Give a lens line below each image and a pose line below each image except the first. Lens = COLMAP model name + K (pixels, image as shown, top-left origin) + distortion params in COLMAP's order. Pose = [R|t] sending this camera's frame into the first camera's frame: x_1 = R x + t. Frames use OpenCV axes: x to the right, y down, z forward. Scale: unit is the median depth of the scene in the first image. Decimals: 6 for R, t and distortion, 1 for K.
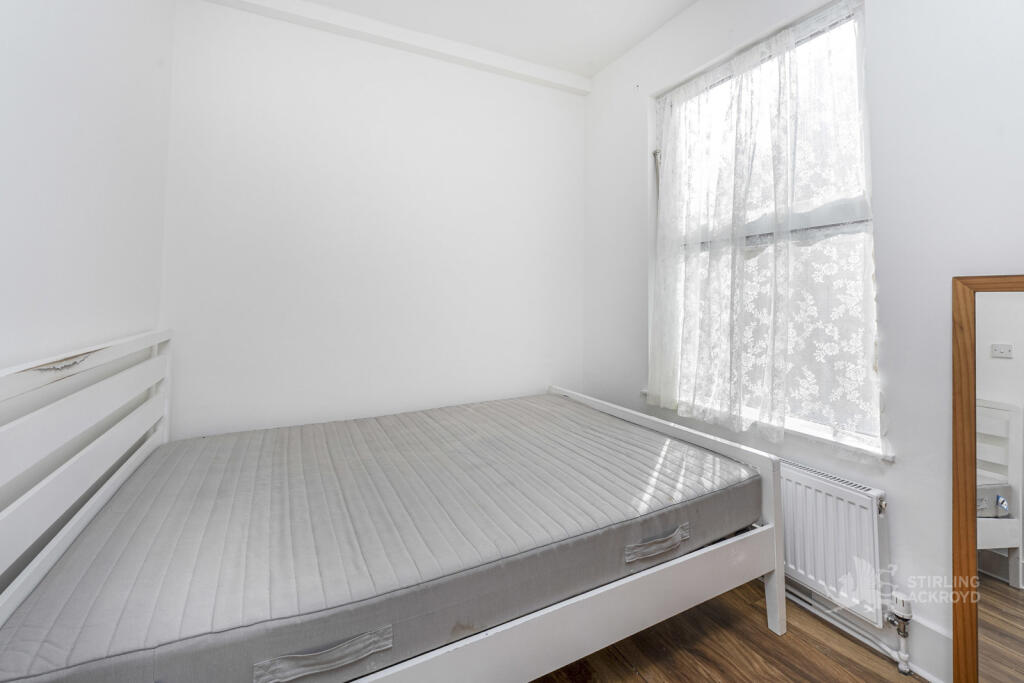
lens RADIAL K [[430.8, 0, 509.6], [0, 430.8, 277.1], [0, 0, 1]] dist [0.000941, 0.000146]
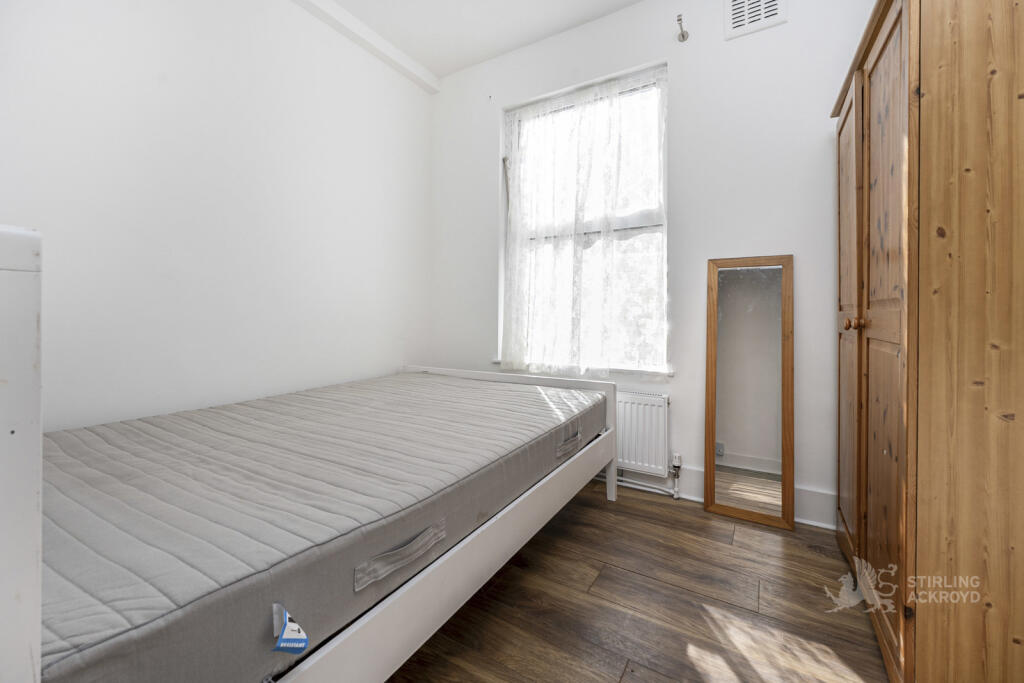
lens RADIAL K [[411.0, 0, 512.1], [0, 411.0, 317.2], [0, 0, 1]] dist [0.008477, -0.000036]
pose [[0.849420, -0.003725, 0.527704, -0.370233], [-0.026342, 0.998429, 0.049450, 0.131736], [-0.527059, -0.055904, 0.847988, 0.027794]]
